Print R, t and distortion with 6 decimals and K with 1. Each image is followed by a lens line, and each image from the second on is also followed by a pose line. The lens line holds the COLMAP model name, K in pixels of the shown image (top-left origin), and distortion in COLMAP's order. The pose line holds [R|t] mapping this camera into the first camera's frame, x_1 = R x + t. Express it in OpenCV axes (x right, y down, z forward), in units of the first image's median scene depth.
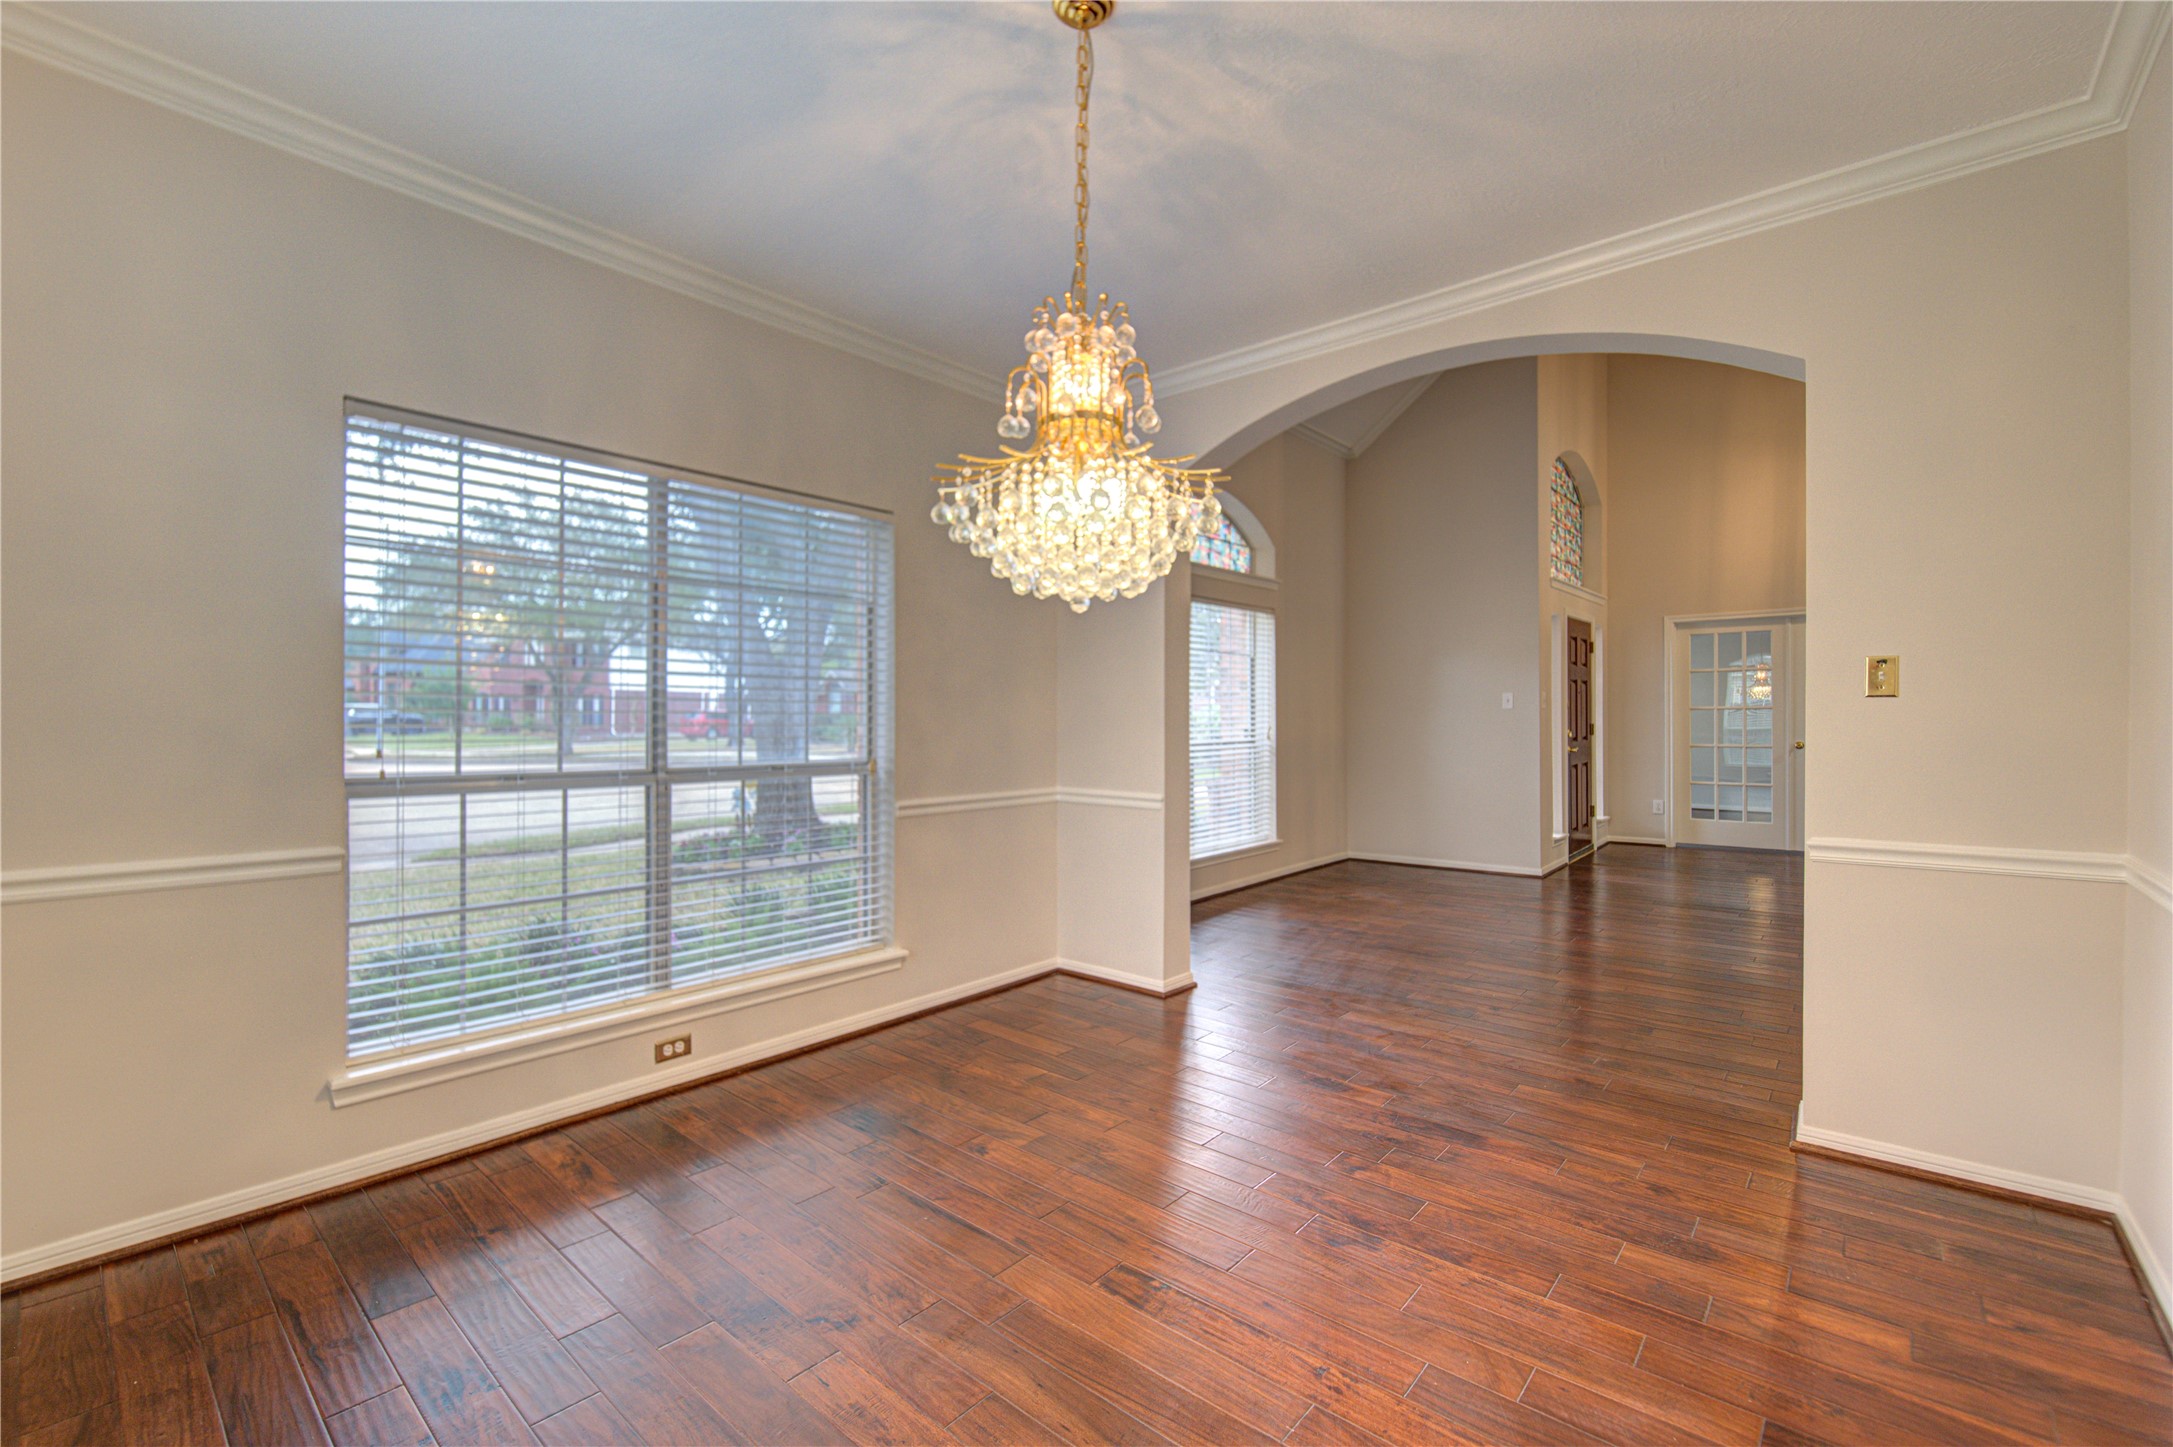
lens RADIAL K [[898.7, 0, 1045.0], [0, 898.7, 720.3], [0, 0, 1]] dist [0.000374, -0.000426]
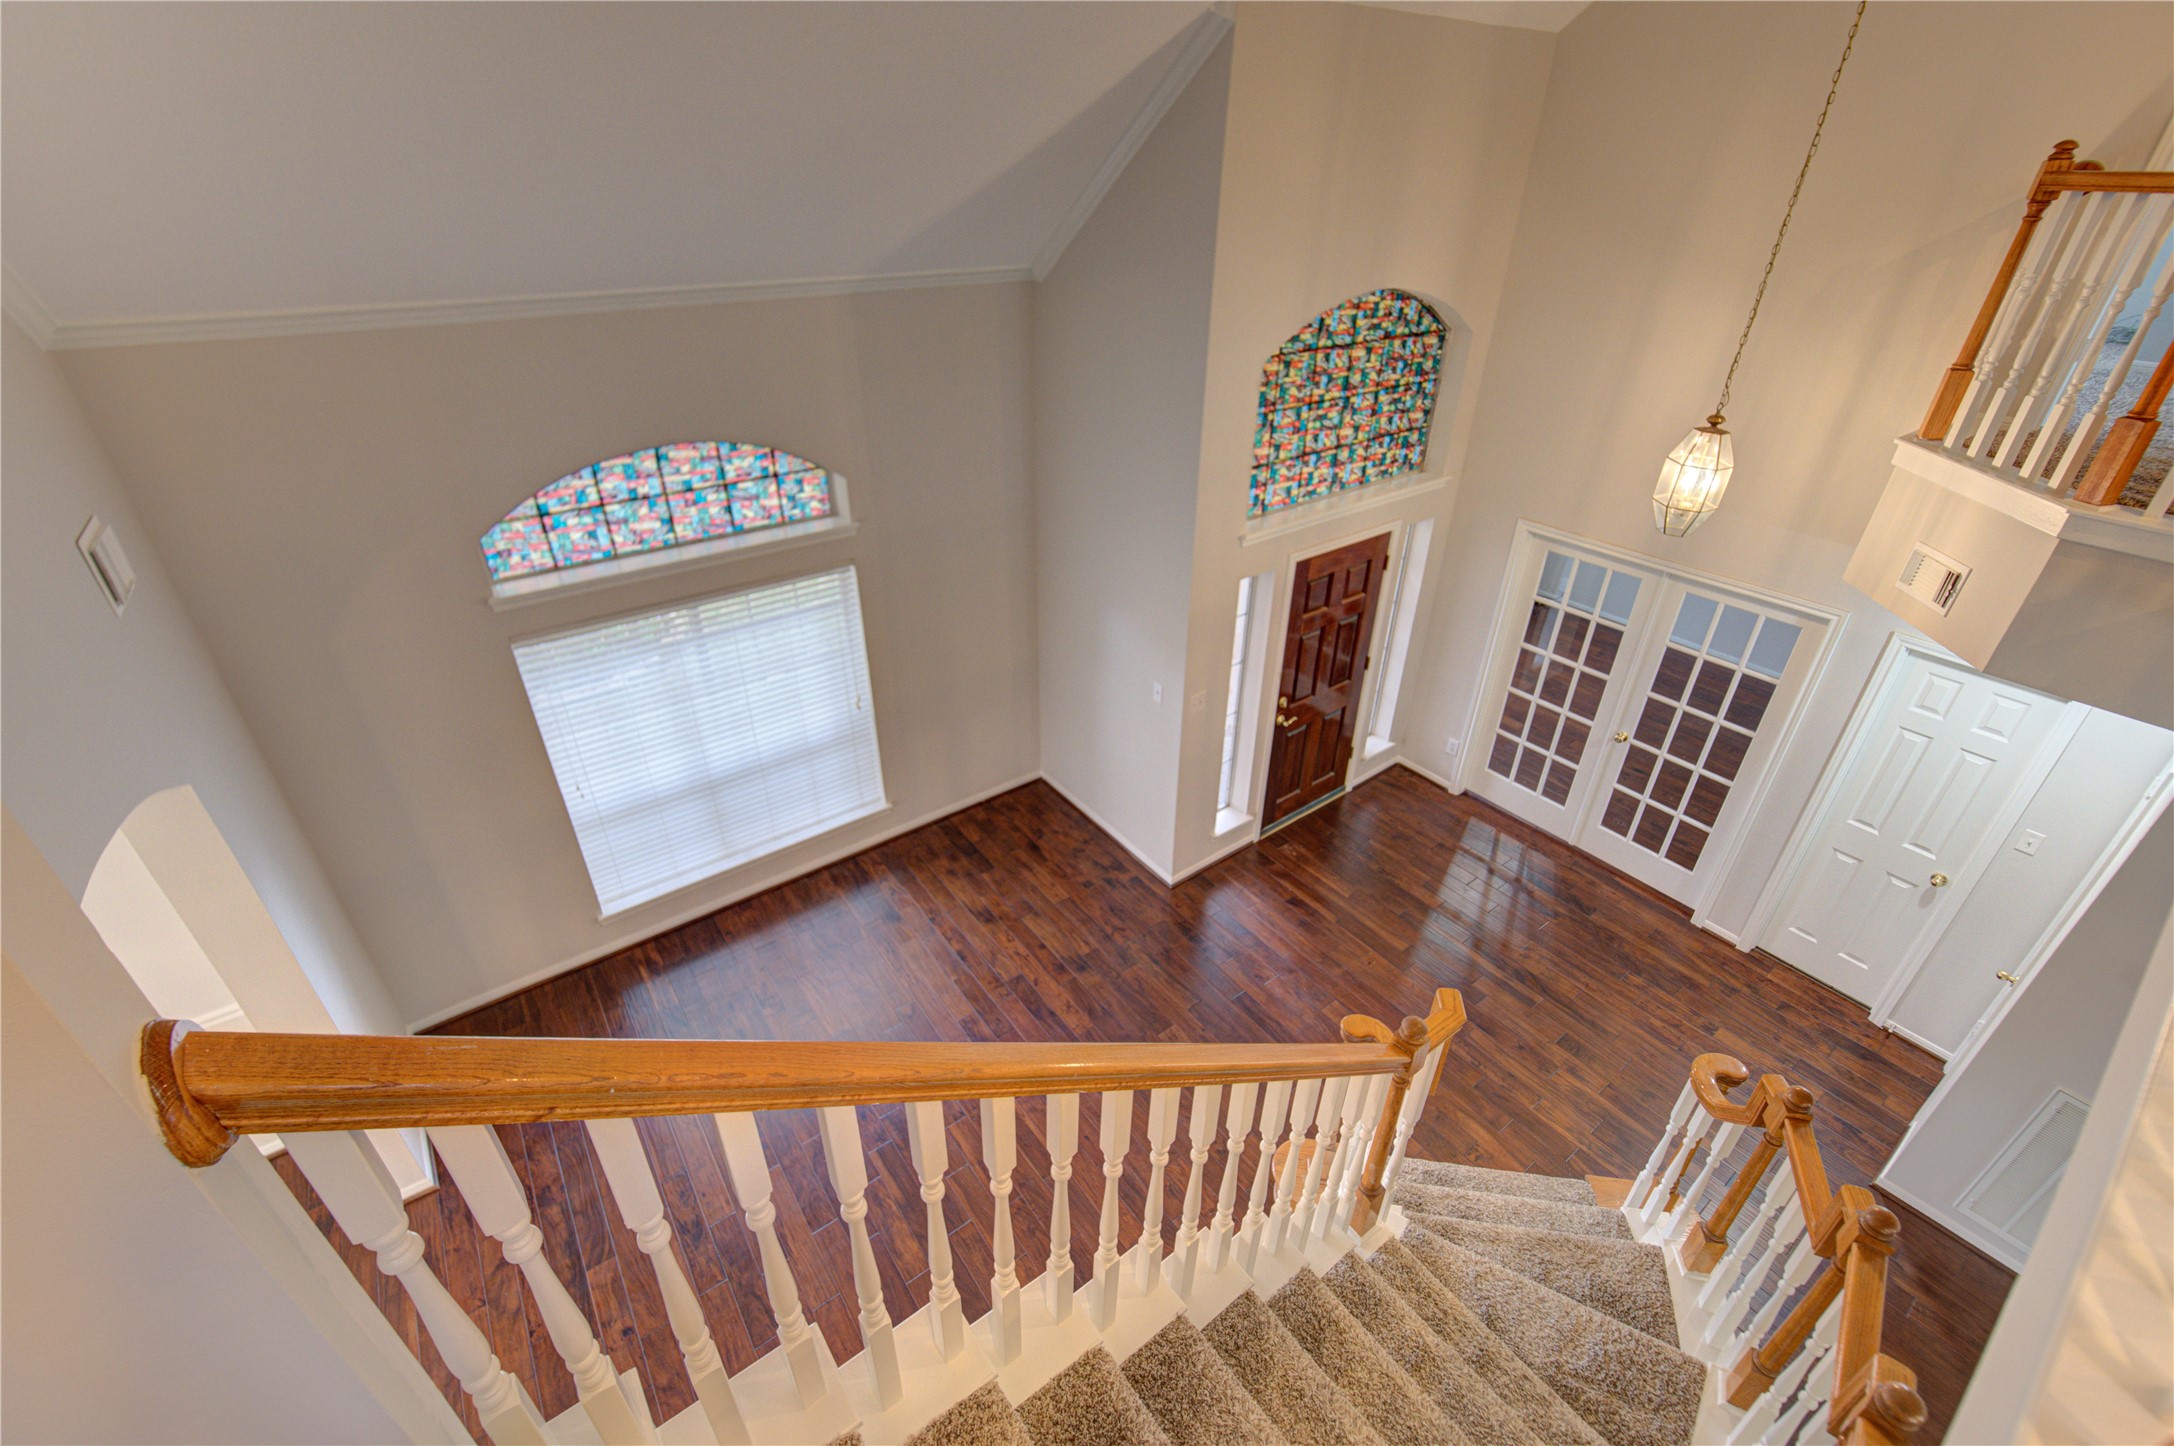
lens RADIAL K [[874.8, 0, 1080.5], [0, 874.8, 700.5], [0, 0, 1]] dist [0.001321, 0.000028]
pose [[0.977988, 0.107696, -0.178720, 0.583426], [-0.000104, 0.856760, 0.515715, -0.400540], [0.208661, -0.504344, 0.837913, 0.355867]]
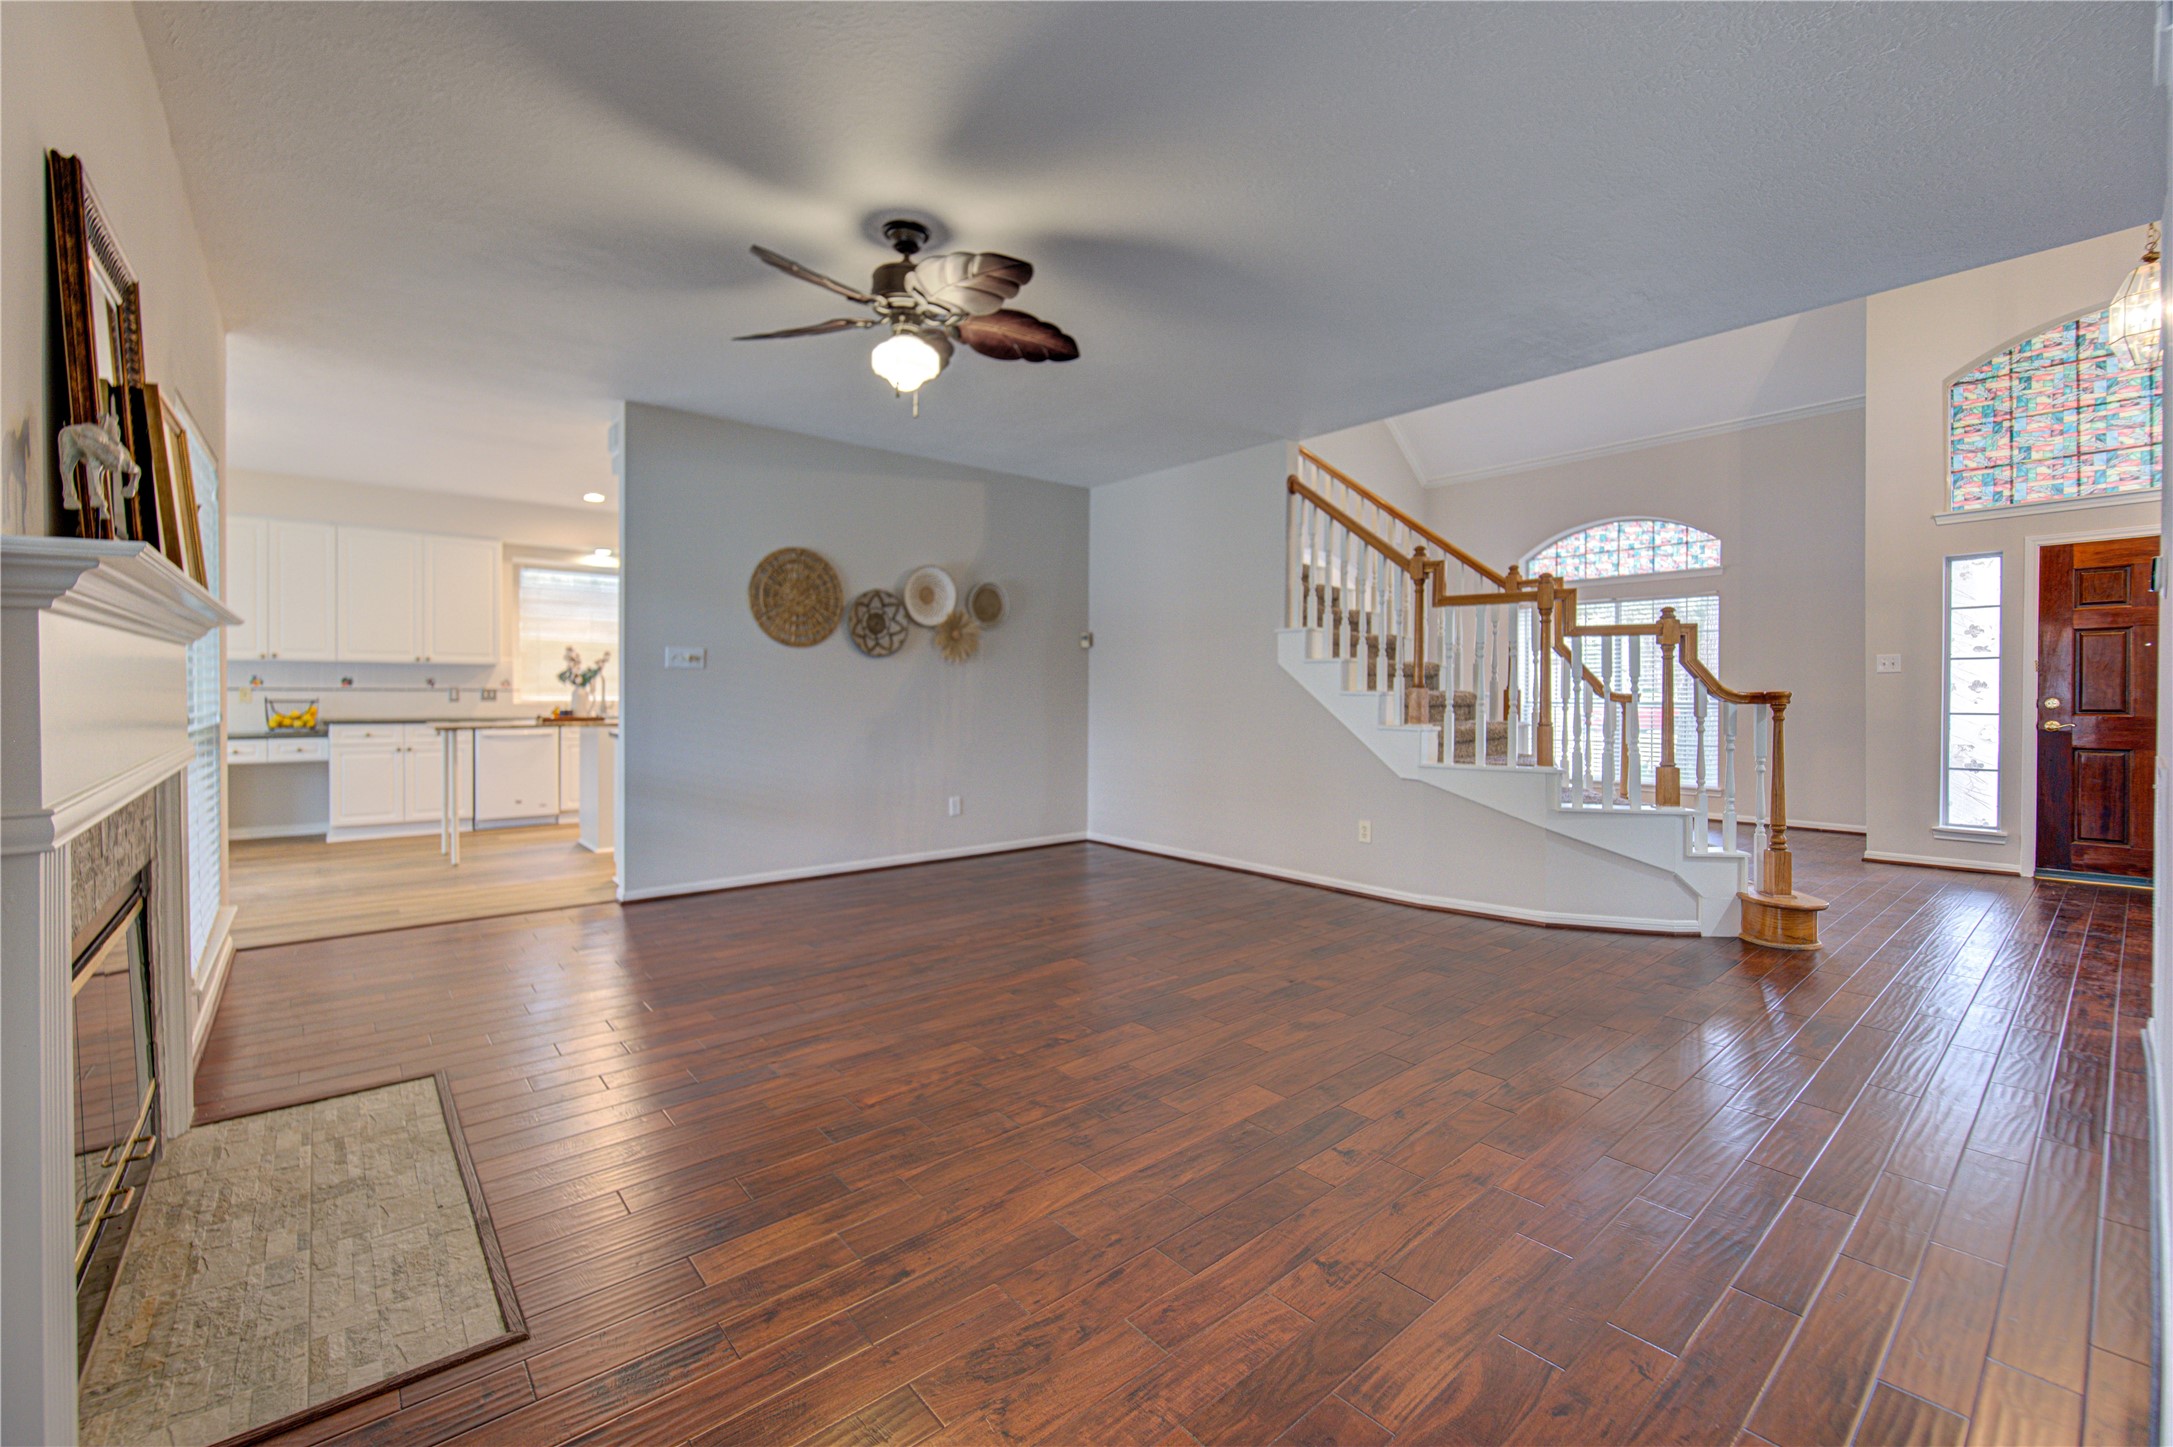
lens RADIAL K [[906.7, 0, 1076.4], [0, 906.7, 682.2], [0, 0, 1]] dist [-0.000734, -0.000455]
pose [[-0.142819, -0.006276, -0.989729, 1.512391], [0.002889, 0.999973, -0.006758, -0.002607], [0.989745, -0.003824, -0.142797, 0.347448]]
